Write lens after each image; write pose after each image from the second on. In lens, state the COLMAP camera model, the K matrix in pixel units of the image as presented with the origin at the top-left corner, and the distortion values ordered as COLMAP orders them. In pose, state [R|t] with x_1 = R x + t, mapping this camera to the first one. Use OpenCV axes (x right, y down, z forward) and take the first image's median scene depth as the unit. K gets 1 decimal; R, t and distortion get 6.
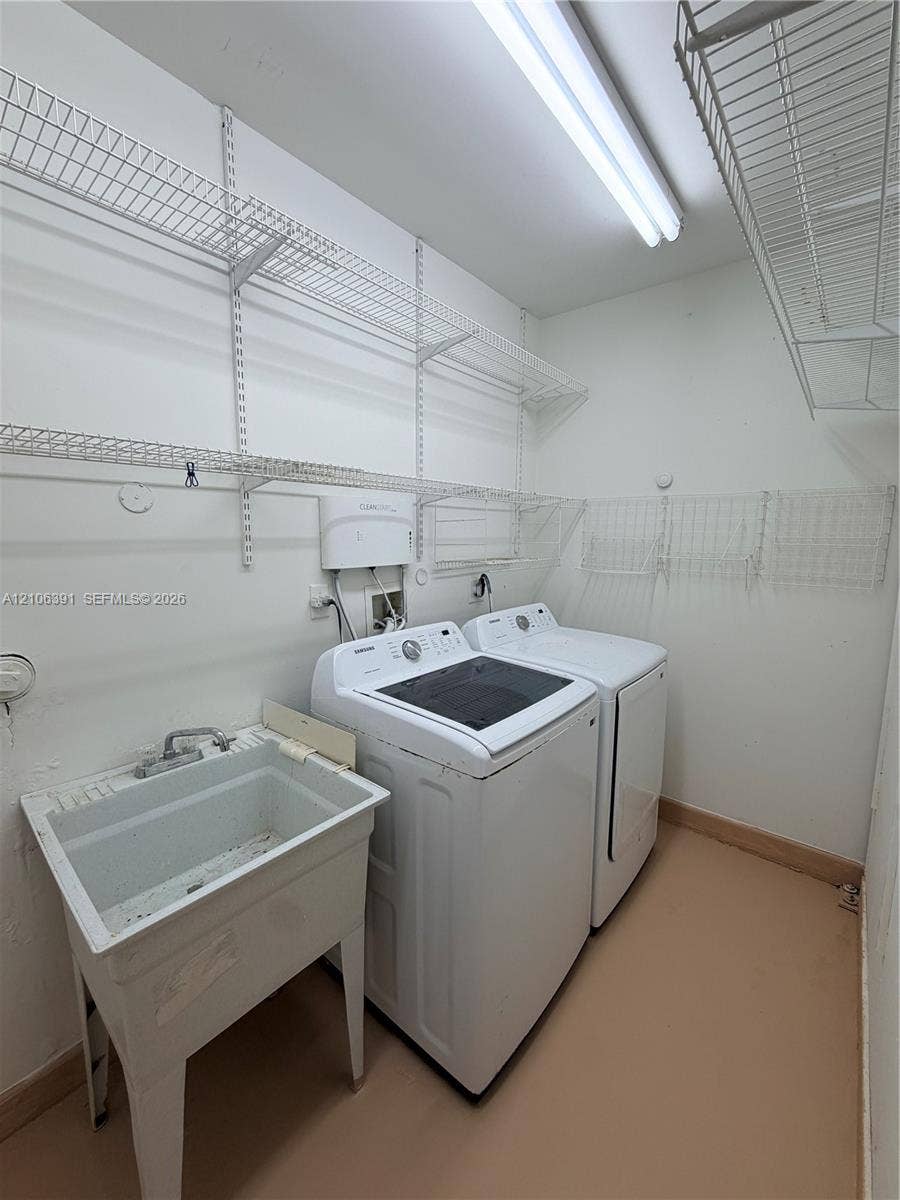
lens RADIAL K [[481.9, 0, 450.3], [0, 481.9, 596.8], [0, 0, 1]] dist [-0.001424, 0.000813]
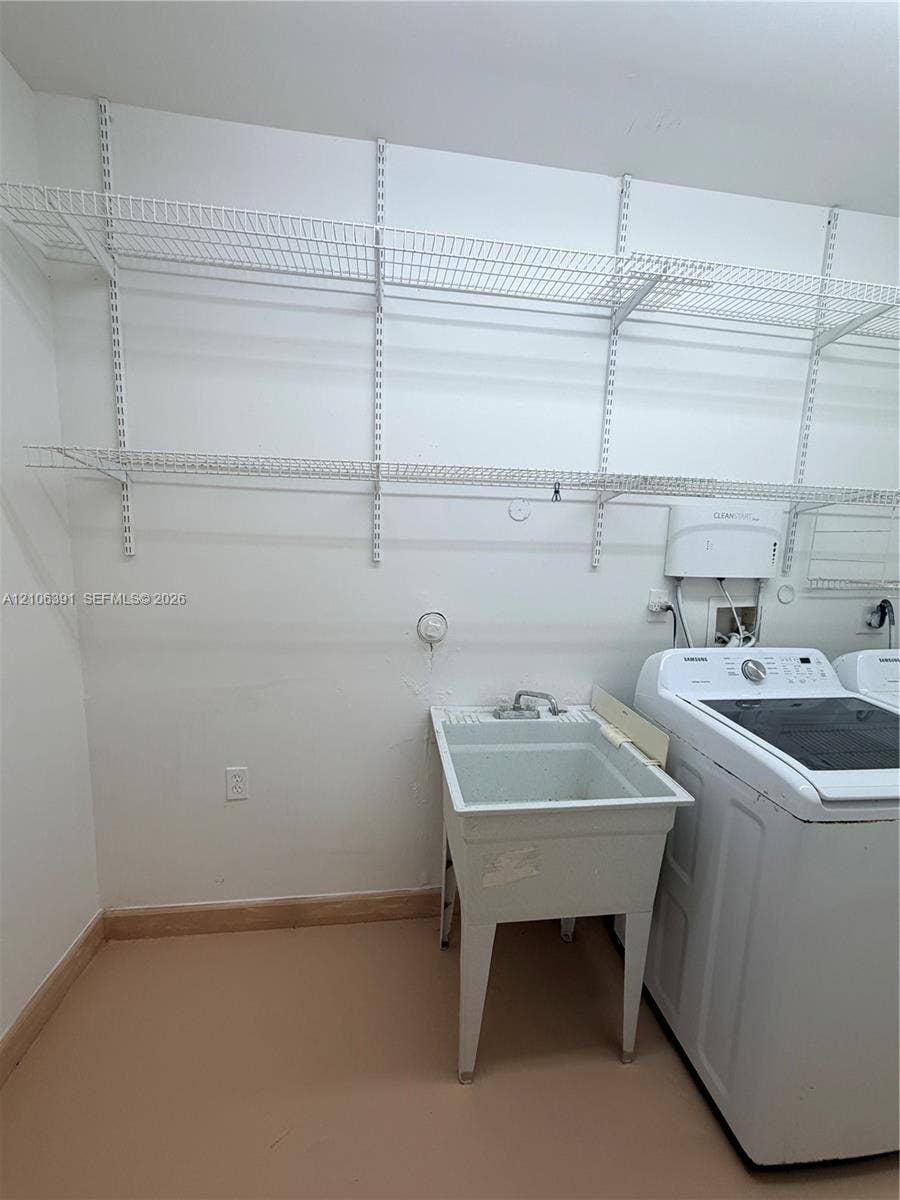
lens RADIAL K [[481.9, 0, 448.3], [0, 481.9, 605.3], [0, 0, 1]] dist [-0.001424, 0.000813]
pose [[0.744703, 0.123024, -0.655959, 0.090448], [-0.119034, 0.991588, 0.050833, 0.010636], [0.656695, 0.040226, 0.753082, -0.103450]]
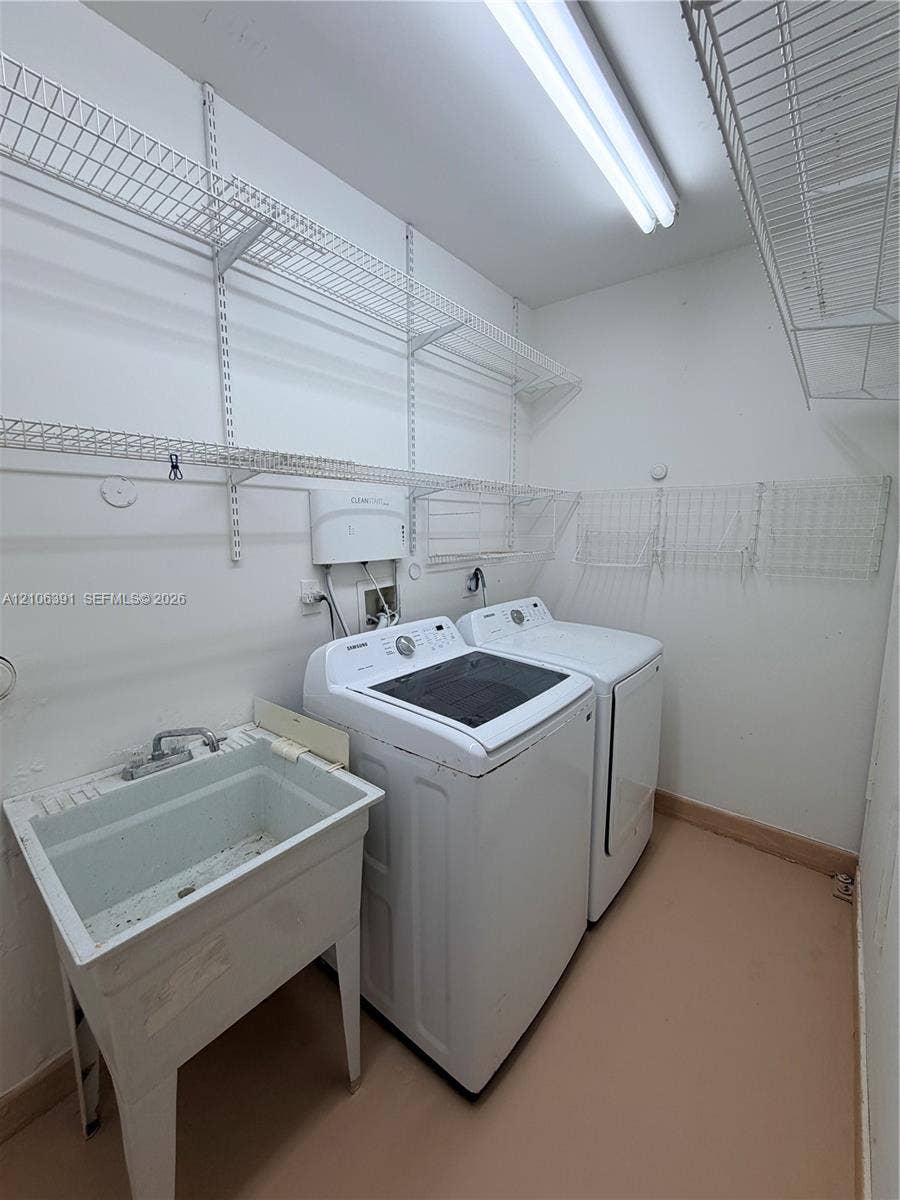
lens RADIAL K [[481.9, 0, 449.8], [0, 481.9, 595.7], [0, 0, 1]] dist [-0.001424, 0.000813]
pose [[0.999890, -0.008246, 0.012344, -0.000993], [0.008128, 0.999921, 0.009627, -0.000829], [-0.012423, -0.009525, 0.999877, 0.019095]]
